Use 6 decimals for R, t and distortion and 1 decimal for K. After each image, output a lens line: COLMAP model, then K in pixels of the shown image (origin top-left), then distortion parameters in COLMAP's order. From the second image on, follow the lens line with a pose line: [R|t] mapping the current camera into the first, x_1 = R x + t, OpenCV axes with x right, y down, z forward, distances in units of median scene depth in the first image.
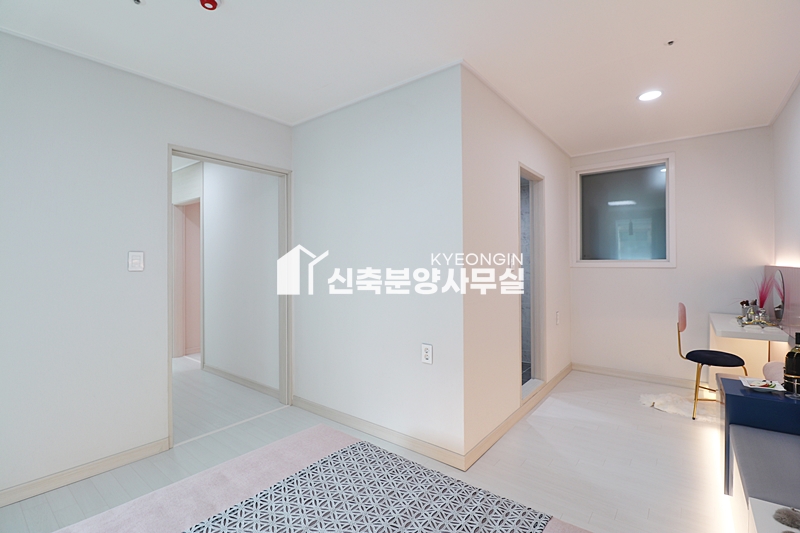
lens RADIAL K [[366.2, 0, 401.1], [0, 366.2, 259.7], [0, 0, 1]] dist [-0.001908, -0.012803]
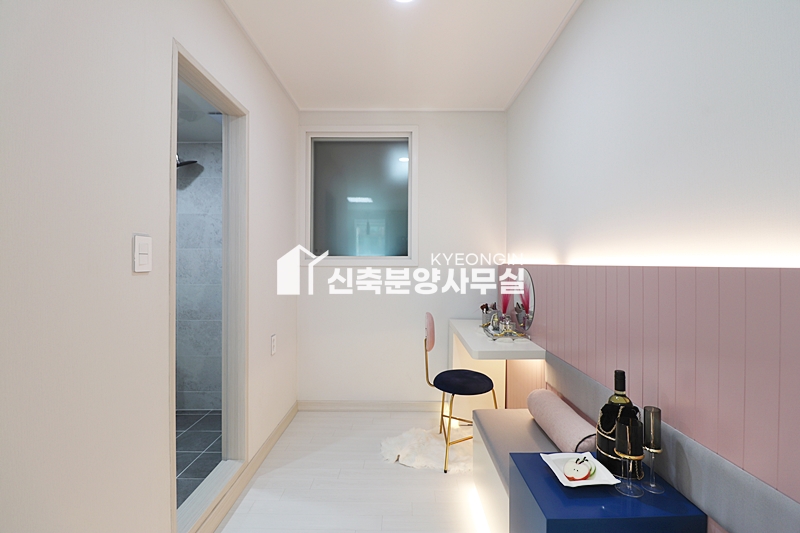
lens RADIAL K [[369.2, 0, 400.5], [0, 369.2, 259.6], [0, 0, 1]] dist [-0.001338, -0.012481]
pose [[0.793365, 0.011040, 0.608646, 0.238412], [-0.009871, 0.999937, -0.005272, 0.011961], [-0.608666, -0.001826, 0.793424, 0.398940]]
